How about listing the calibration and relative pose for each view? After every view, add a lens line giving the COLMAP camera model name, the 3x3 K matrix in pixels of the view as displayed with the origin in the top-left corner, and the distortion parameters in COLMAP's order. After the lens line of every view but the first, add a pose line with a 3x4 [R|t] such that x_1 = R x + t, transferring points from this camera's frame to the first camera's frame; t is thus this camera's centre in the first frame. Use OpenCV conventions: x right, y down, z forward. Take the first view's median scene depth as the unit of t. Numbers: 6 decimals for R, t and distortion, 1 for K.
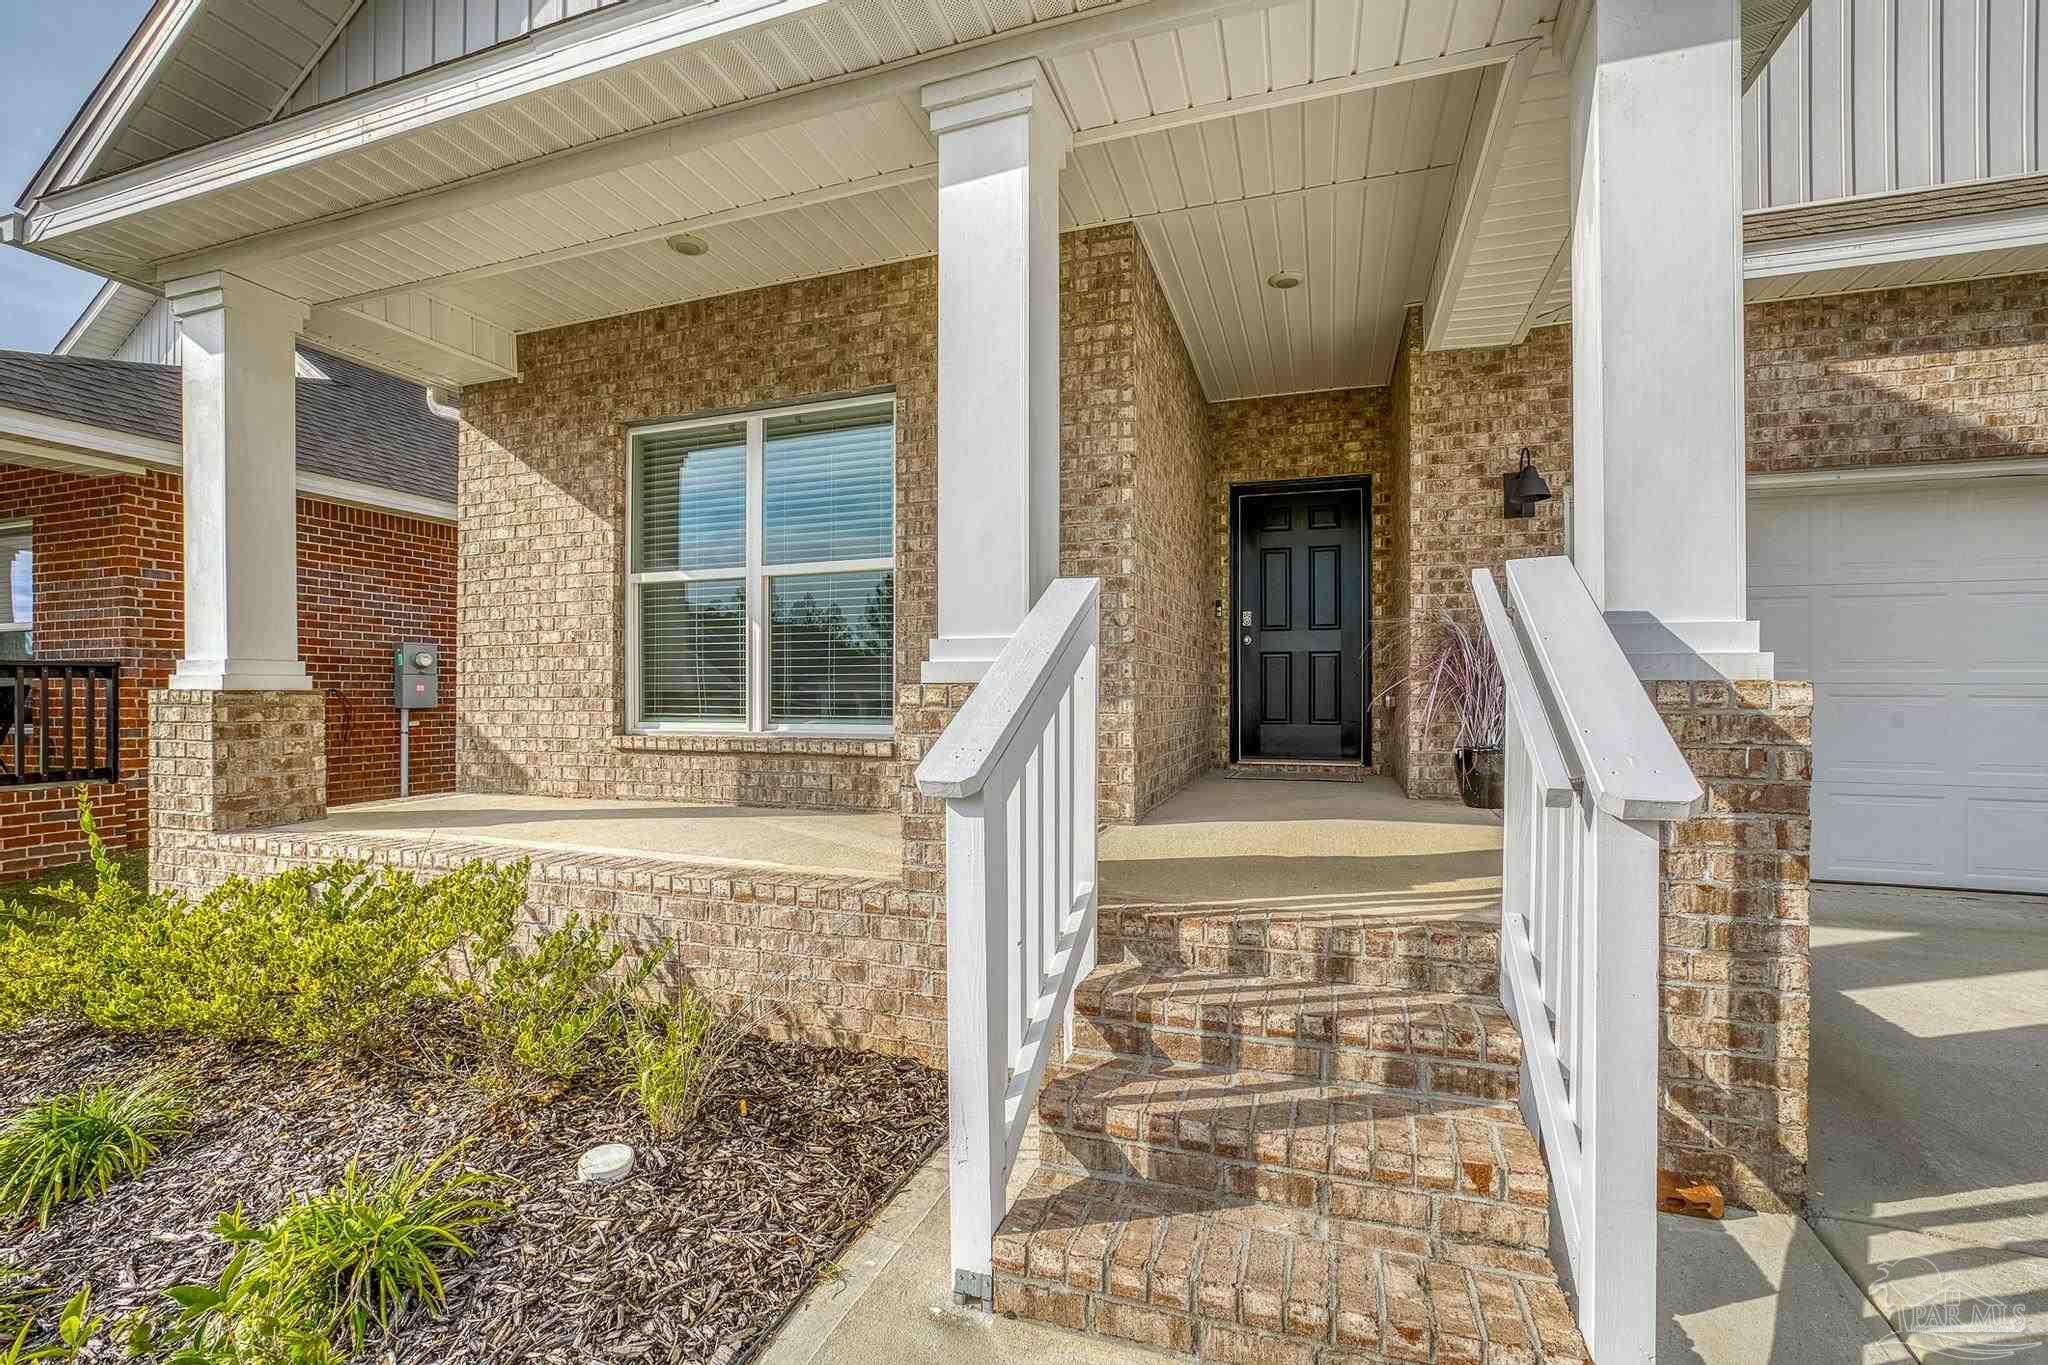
lens RADIAL K [[864.9, 0, 1005.0], [0, 864.9, 692.2], [0, 0, 1]] dist [-0.043132, 0.014076]
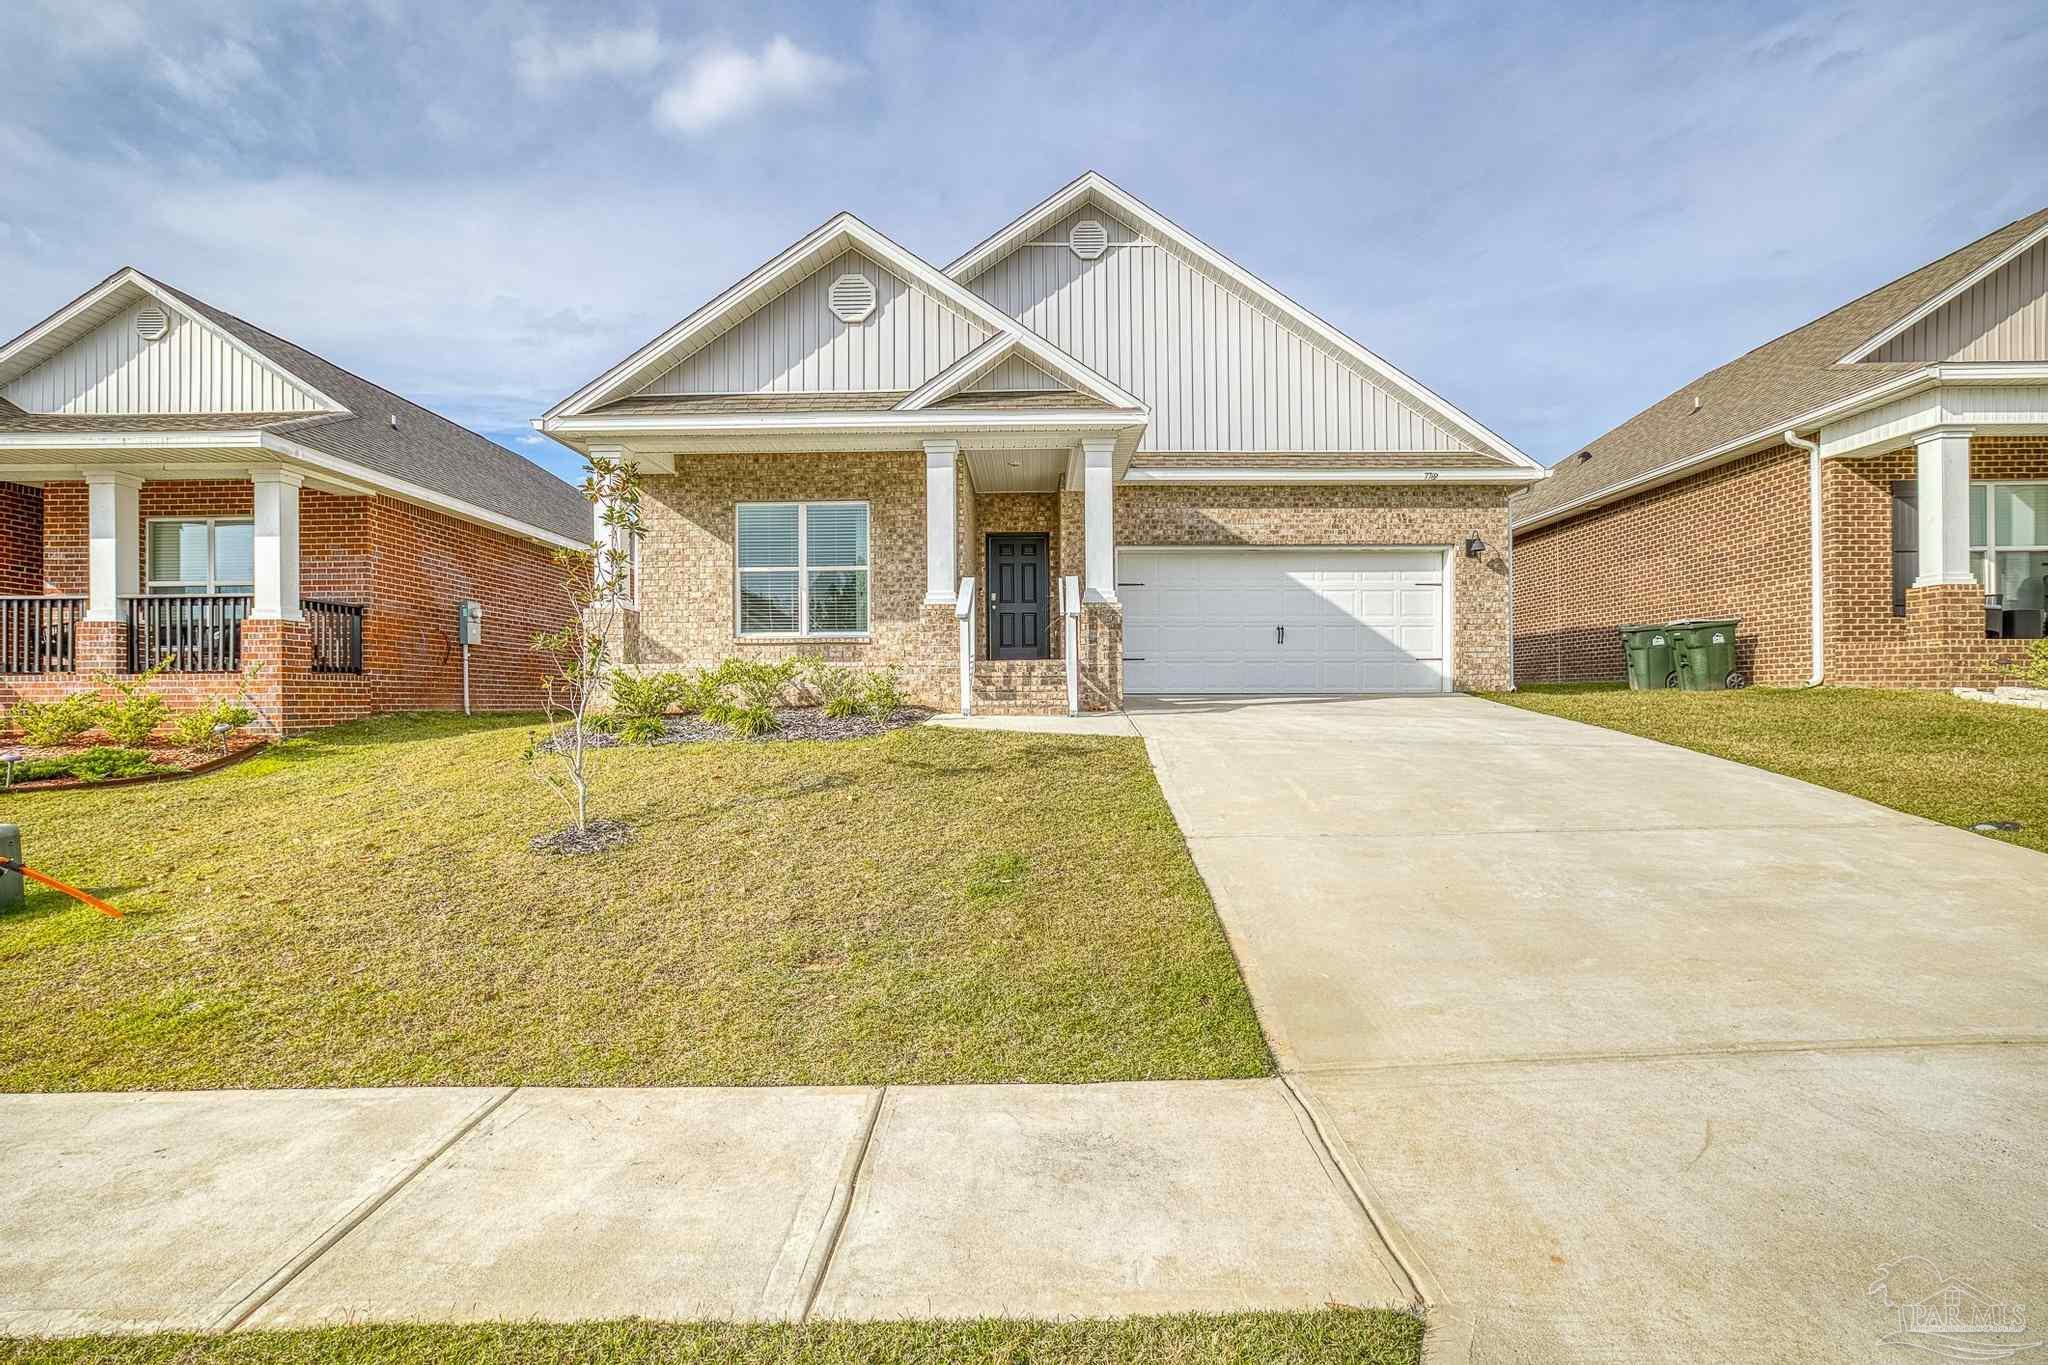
lens RADIAL K [[1020.3, 0, 982.7], [0, 1020.3, 690.1], [0, 0, 1]] dist [-0.056397, 0.000032]
pose [[0.952836, -0.000980, 0.303484, -0.638063], [0.006328, 0.999841, -0.016642, 0.232891], [-0.303420, 0.017777, 0.952691, -1.733331]]
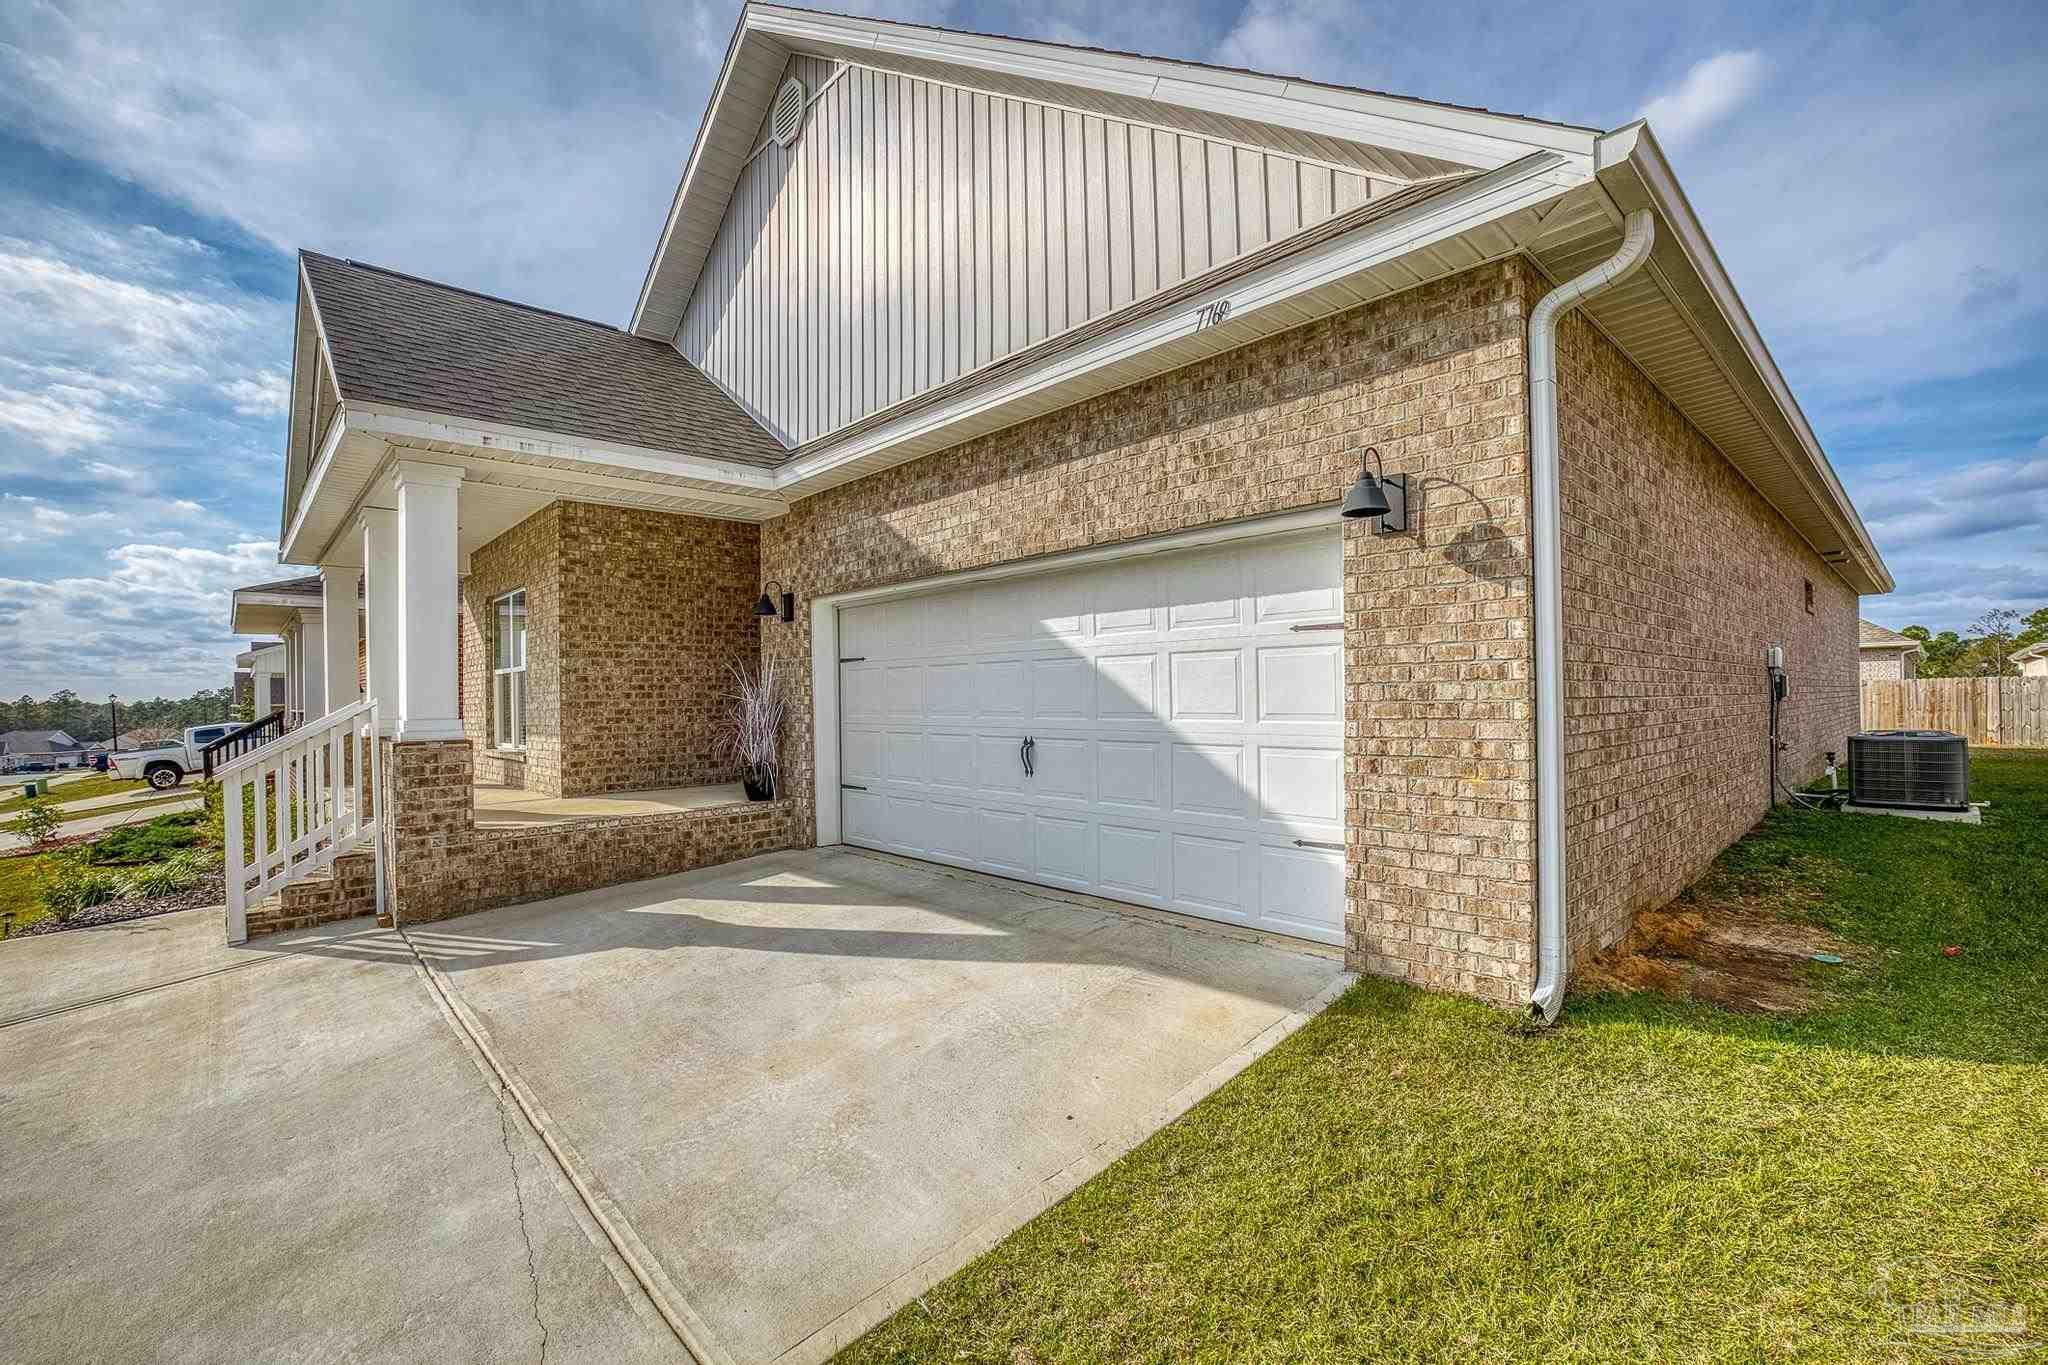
lens RADIAL K [[876.8, 0, 1019.4], [0, 876.8, 693.7], [0, 0, 1]] dist [-0.052799, 0.014885]
pose [[0.885597, -0.017784, -0.464113, 1.637126], [0.017760, 0.999832, -0.004422, -0.050305], [0.464114, -0.004326, 0.885765, -0.241044]]
